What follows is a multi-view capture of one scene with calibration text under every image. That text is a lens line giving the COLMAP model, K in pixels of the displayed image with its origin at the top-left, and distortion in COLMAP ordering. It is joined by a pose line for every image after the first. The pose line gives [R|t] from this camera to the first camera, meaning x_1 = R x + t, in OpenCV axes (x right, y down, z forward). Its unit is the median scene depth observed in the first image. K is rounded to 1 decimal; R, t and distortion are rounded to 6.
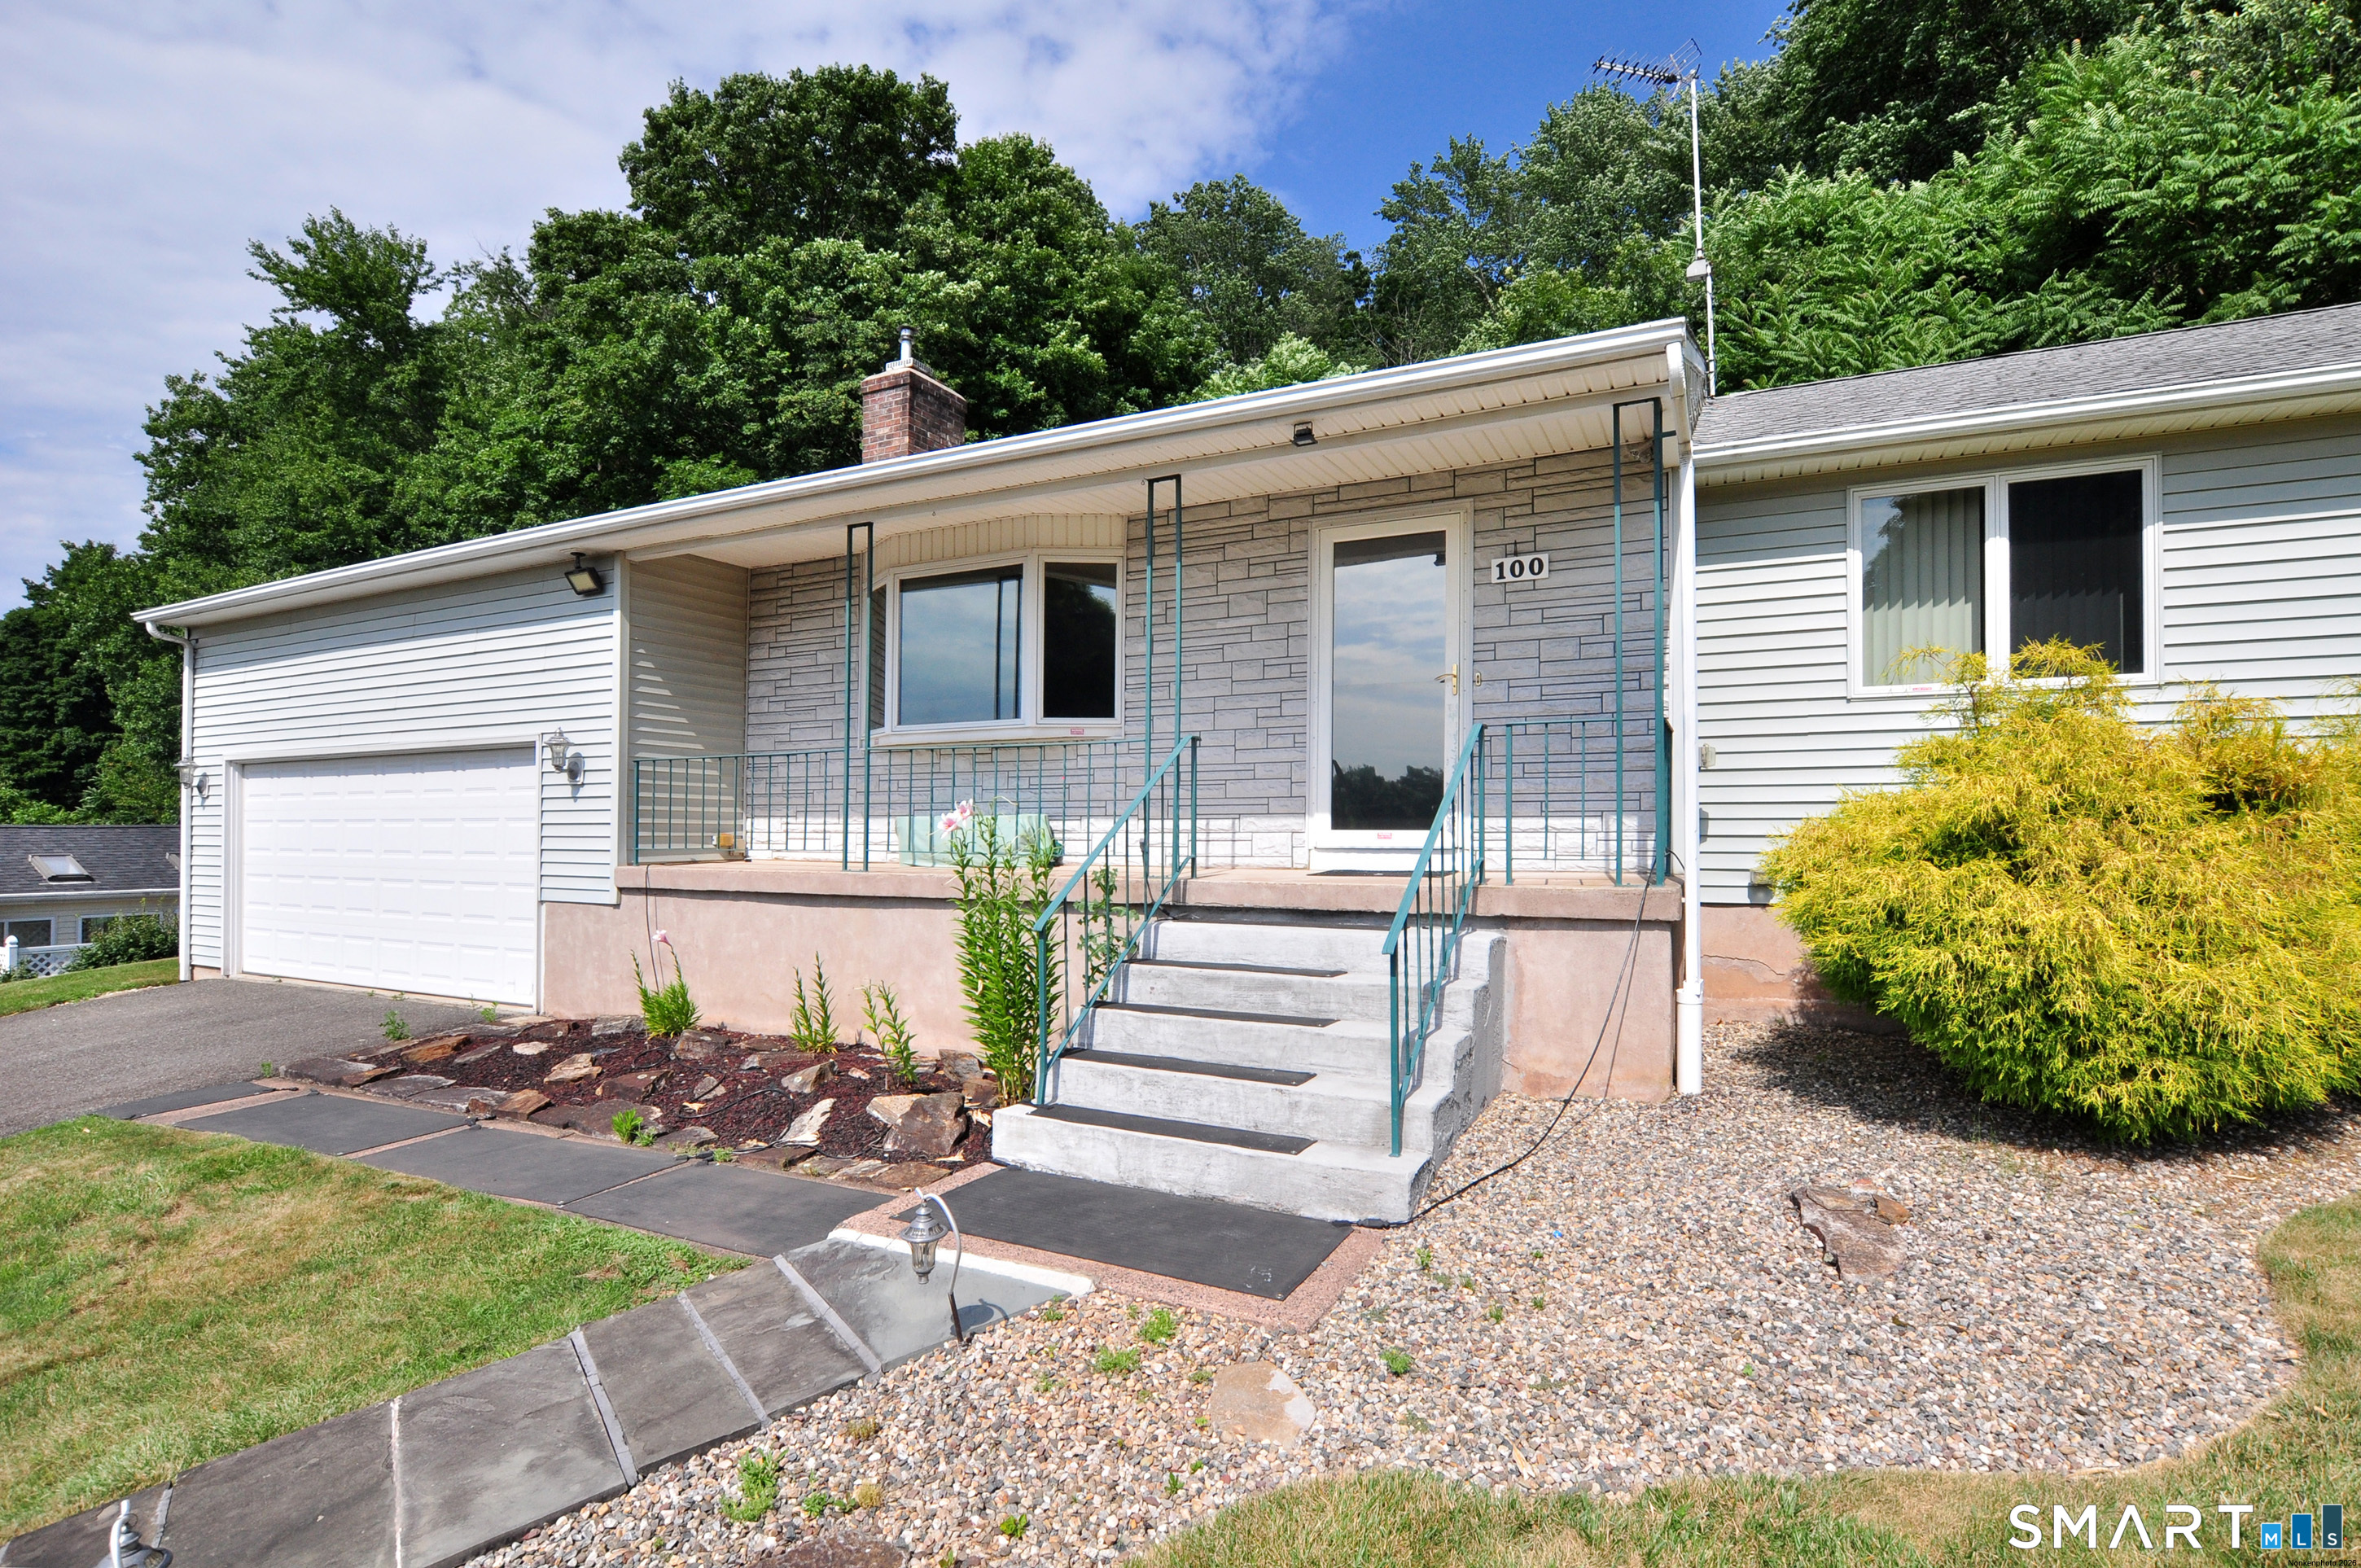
lens RADIAL K [[1034.4, 0, 1191.3], [0, 1034.4, 826.8], [0, 0, 1]] dist [-0.019543, -0.000074]
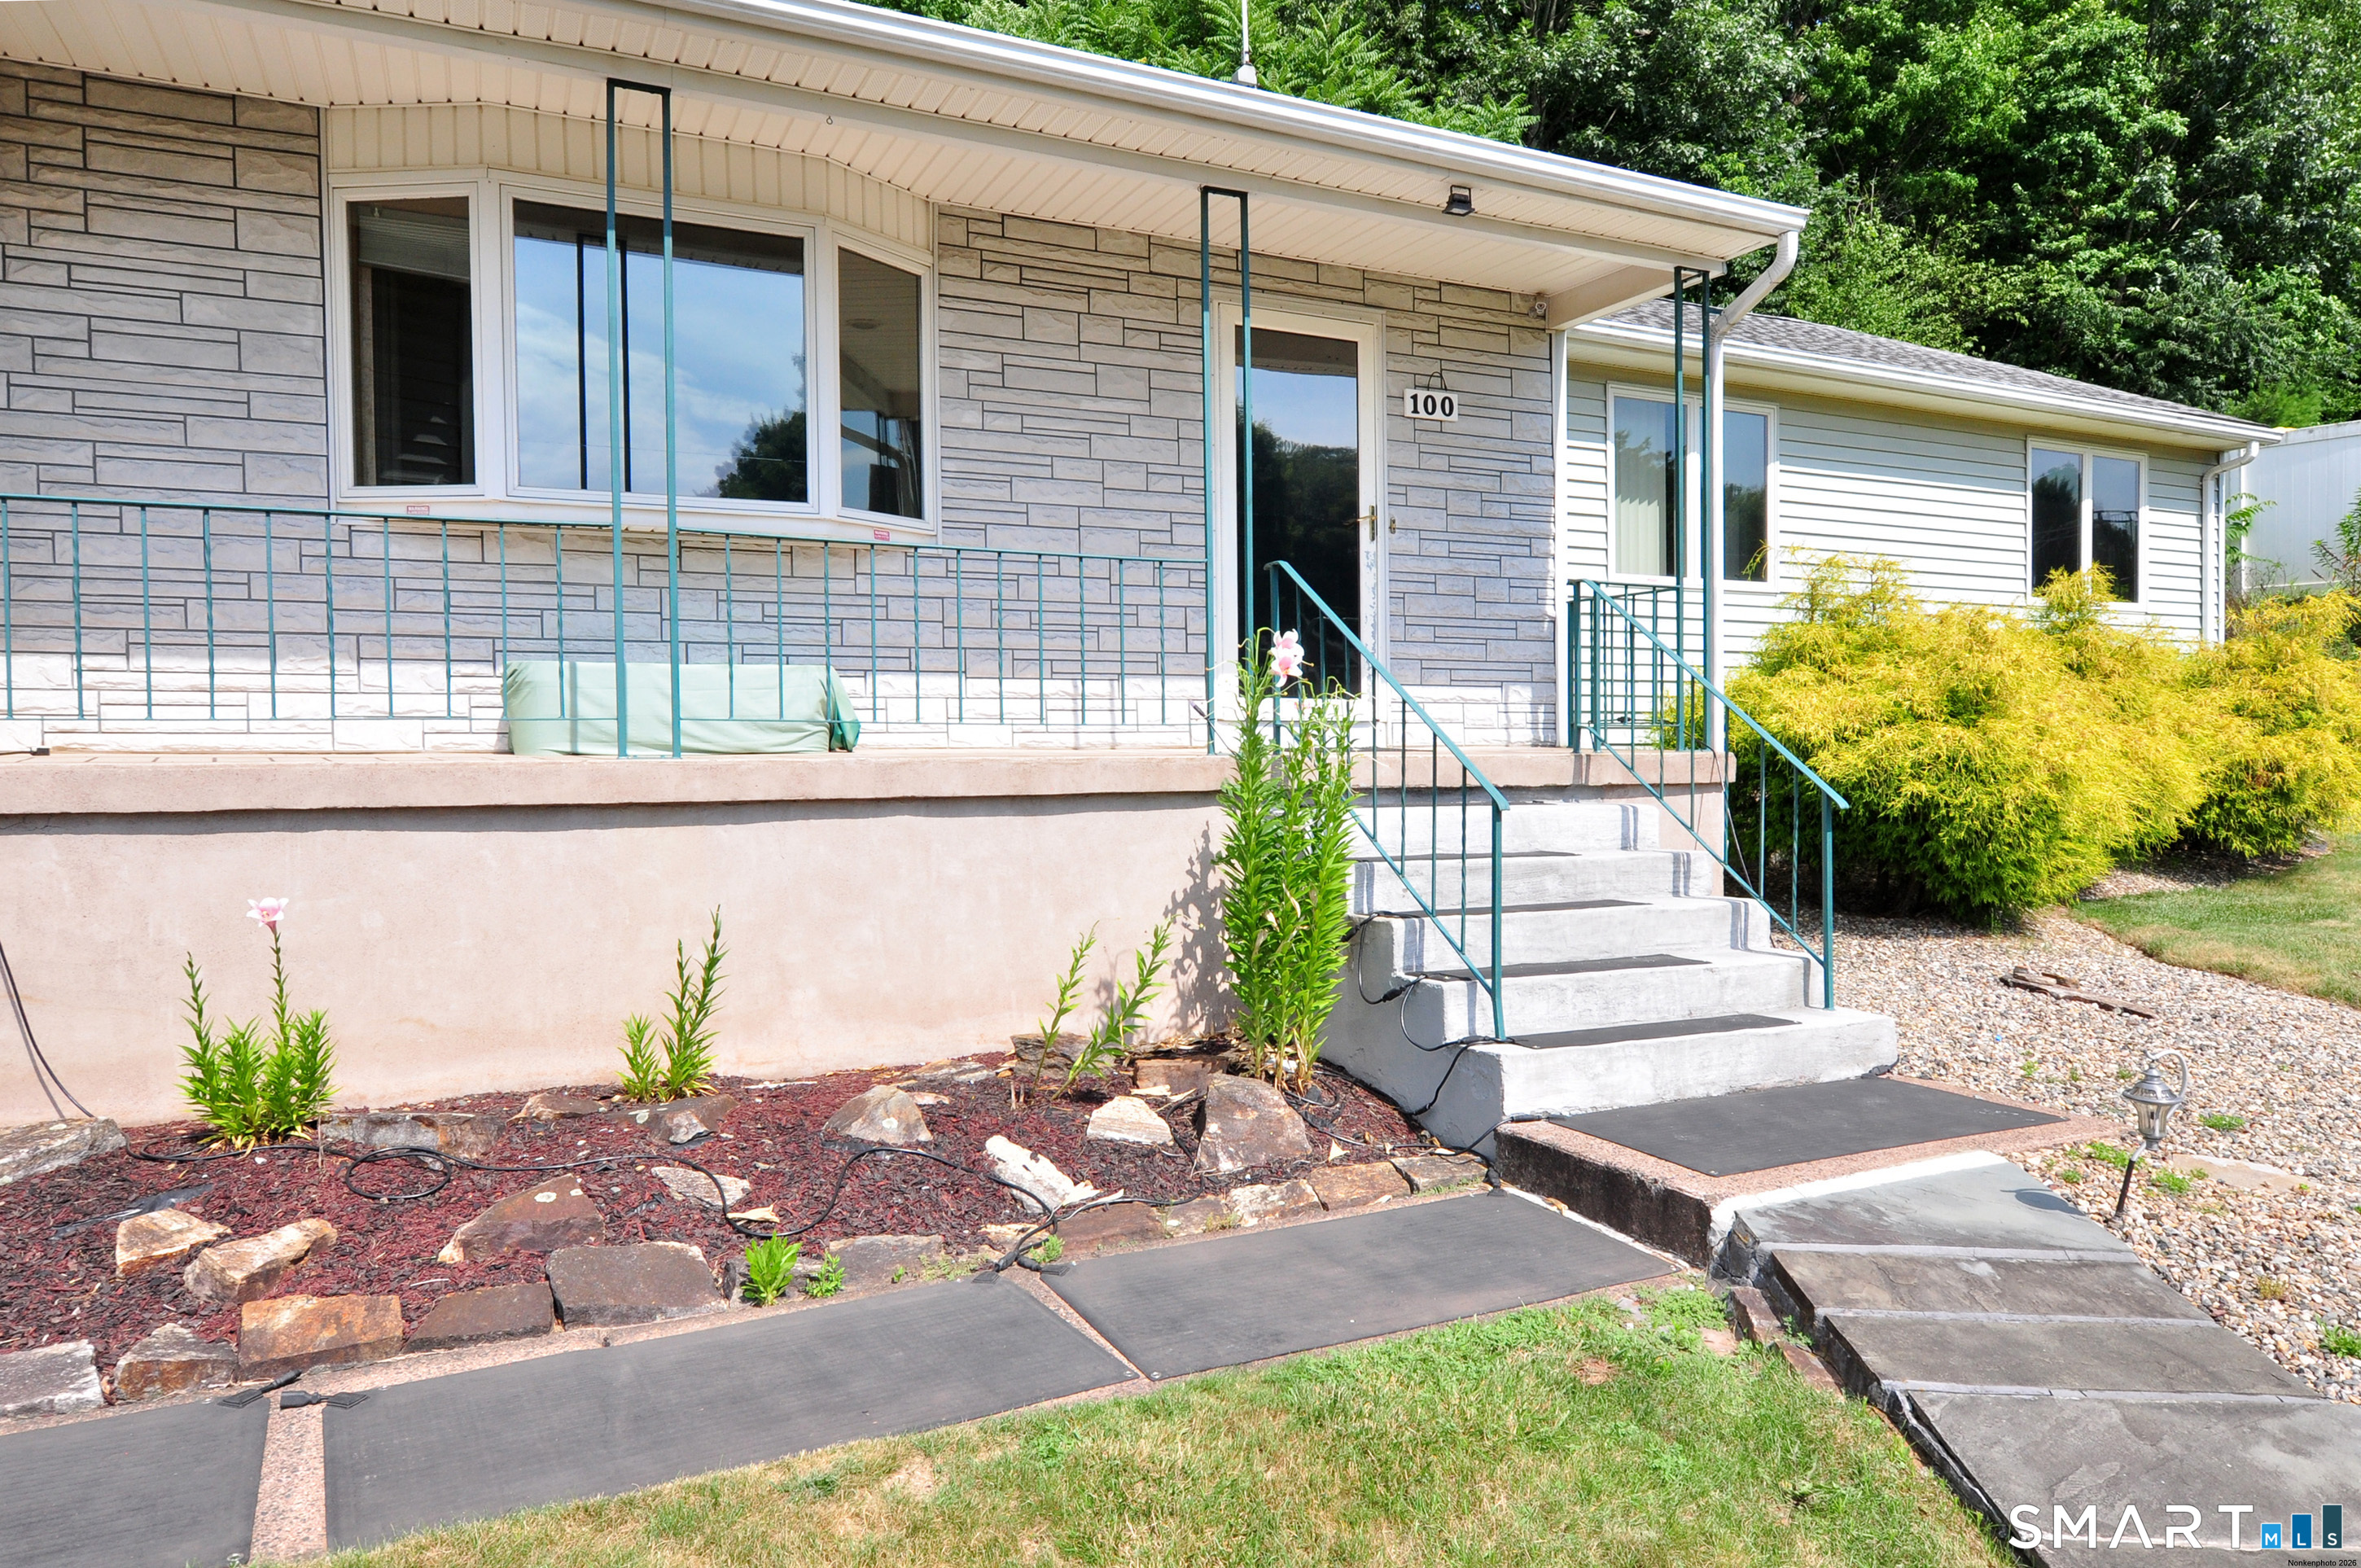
lens RADIAL K [[1407.6, 0, 1180.5], [0, 1407.6, 784.0], [0, 0, 1]] dist [-0.001653, -0.000044]
pose [[0.669408, -0.022319, 0.742559, -0.728183], [-0.001609, 0.999503, 0.031493, 0.036856], [-0.742893, -0.022277, 0.669039, 0.343125]]
